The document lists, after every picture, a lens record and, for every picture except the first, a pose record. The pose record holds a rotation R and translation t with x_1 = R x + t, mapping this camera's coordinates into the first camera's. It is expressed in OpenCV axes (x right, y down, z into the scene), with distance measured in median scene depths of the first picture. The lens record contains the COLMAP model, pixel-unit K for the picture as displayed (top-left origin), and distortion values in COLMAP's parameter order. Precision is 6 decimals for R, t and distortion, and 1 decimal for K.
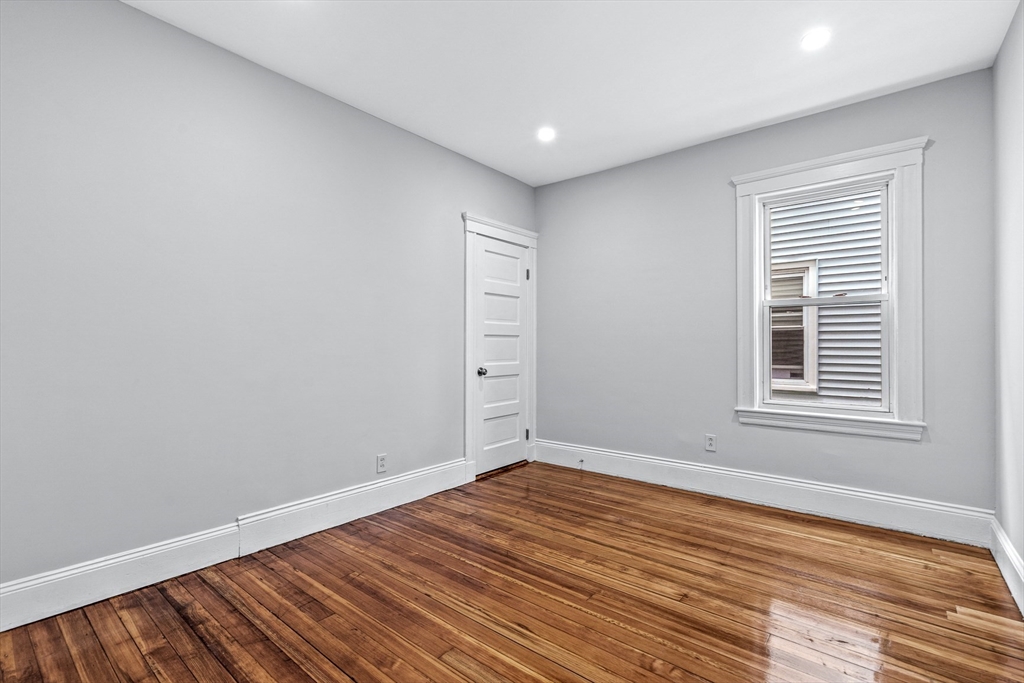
lens RADIAL K [[465.2, 0, 510.1], [0, 465.2, 338.5], [0, 0, 1]] dist [-0.000540, -0.000236]
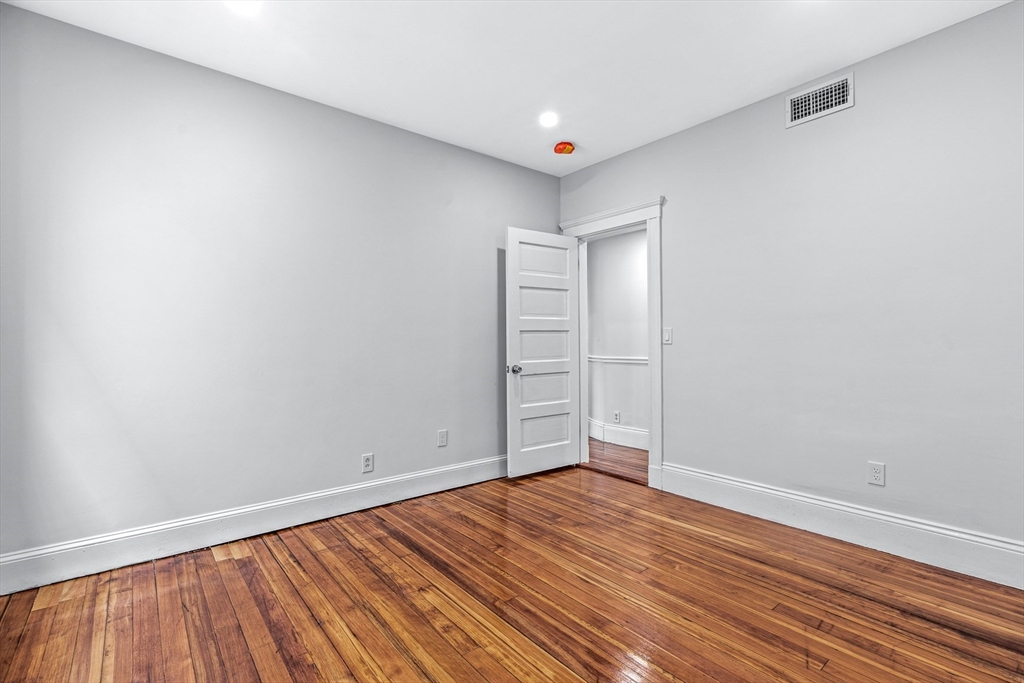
lens RADIAL K [[465.2, 0, 510.1], [0, 465.2, 338.5], [0, 0, 1]] dist [-0.000540, -0.000236]
pose [[-0.981456, 0.002080, 0.191678, -0.012589], [-0.001526, 0.999825, -0.018664, 0.021652], [-0.191683, -0.018610, -0.981280, 1.973999]]
